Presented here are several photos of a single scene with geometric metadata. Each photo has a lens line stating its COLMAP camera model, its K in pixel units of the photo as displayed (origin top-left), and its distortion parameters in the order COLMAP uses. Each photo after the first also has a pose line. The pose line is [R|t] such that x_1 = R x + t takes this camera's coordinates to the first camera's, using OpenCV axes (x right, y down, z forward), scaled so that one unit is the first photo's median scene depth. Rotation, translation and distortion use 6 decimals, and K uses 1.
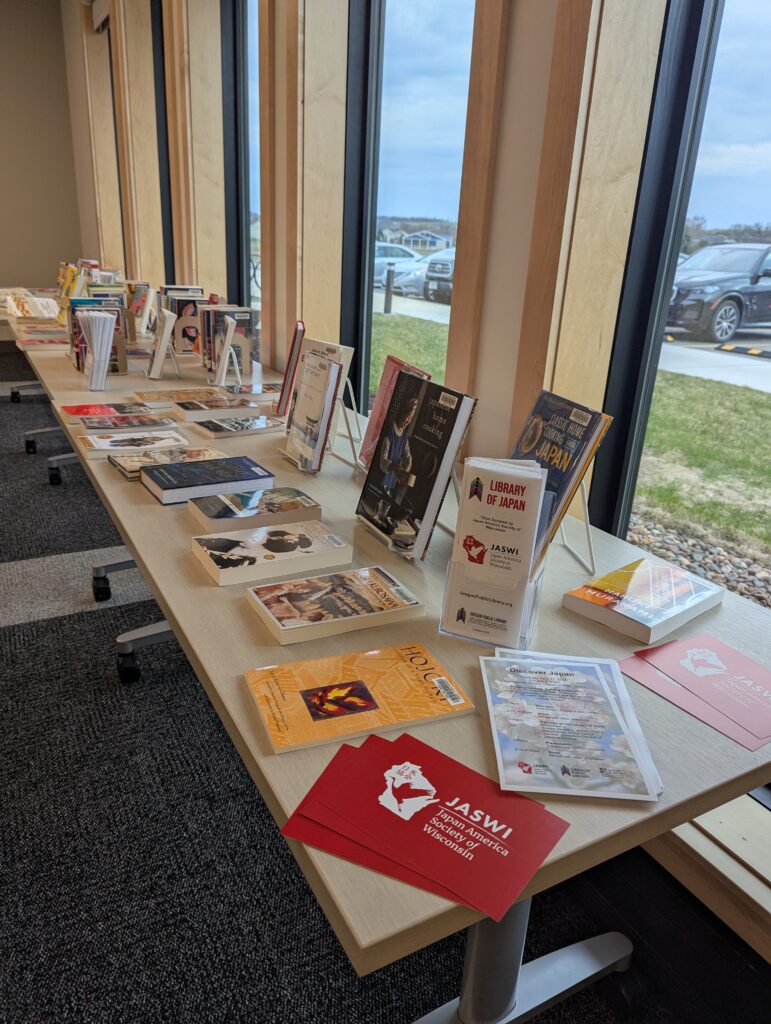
lens RADIAL K [[731.1, 0, 381.7], [0, 731.1, 507.8], [0, 0, 1]] dist [0.059368, -0.054635]
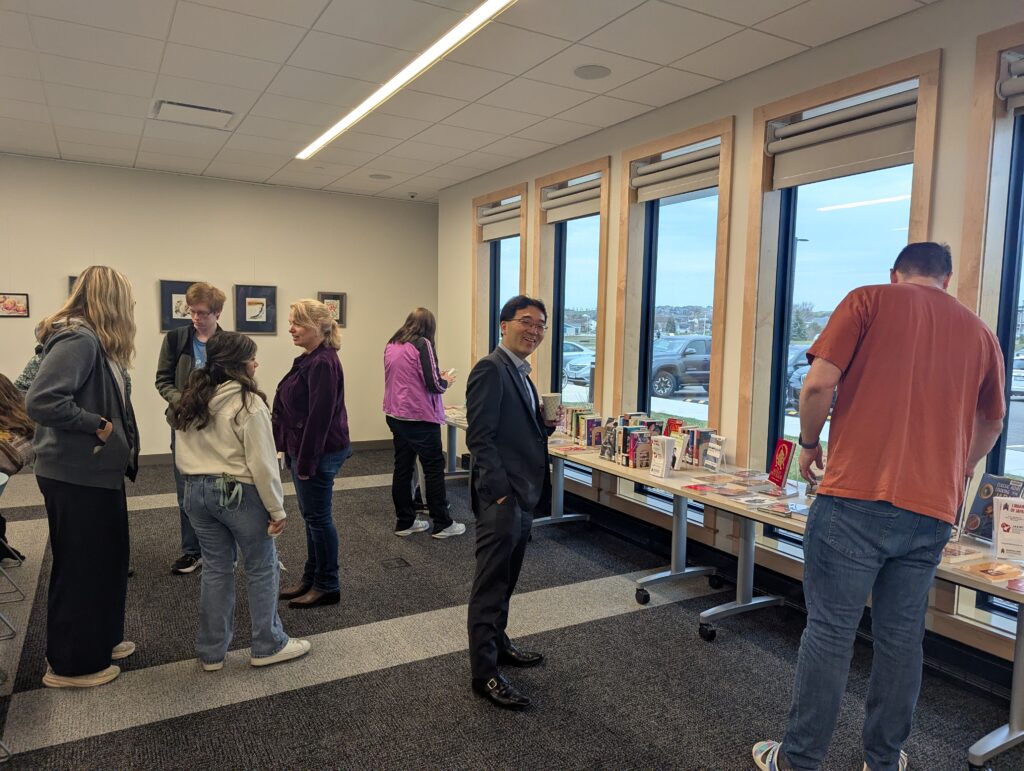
lens RADIAL K [[729.7, 0, 523.6], [0, 729.7, 385.0], [0, 0, 1]] dist [0.040915, -0.031987]
pose [[0.999486, -0.029301, 0.012998, -0.468346], [0.031711, 0.963006, -0.267606, 0.059762], [-0.004676, 0.267881, 0.963441, -0.516919]]
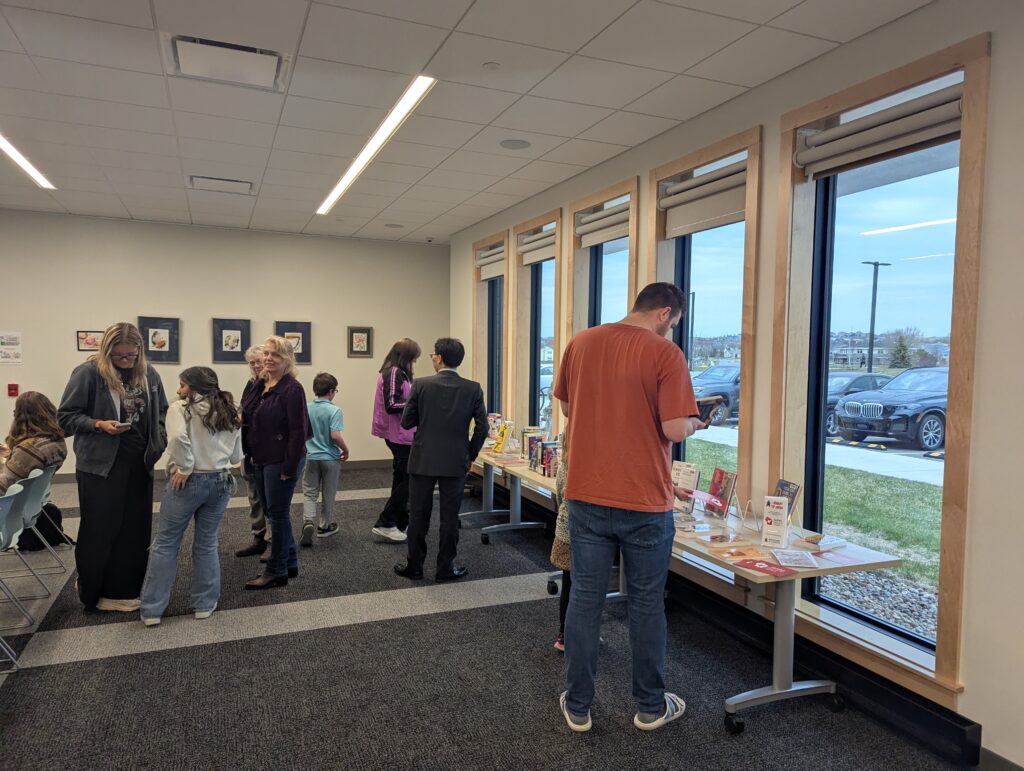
lens RADIAL K [[727.7, 0, 515.7], [0, 727.7, 386.1], [0, 0, 1]] dist [0.053467, -0.047351]
pose [[0.992746, -0.028467, -0.116808, -0.168328], [-0.008543, 0.952406, -0.304714, 0.135864], [0.119923, 0.303502, 0.945254, -0.708518]]
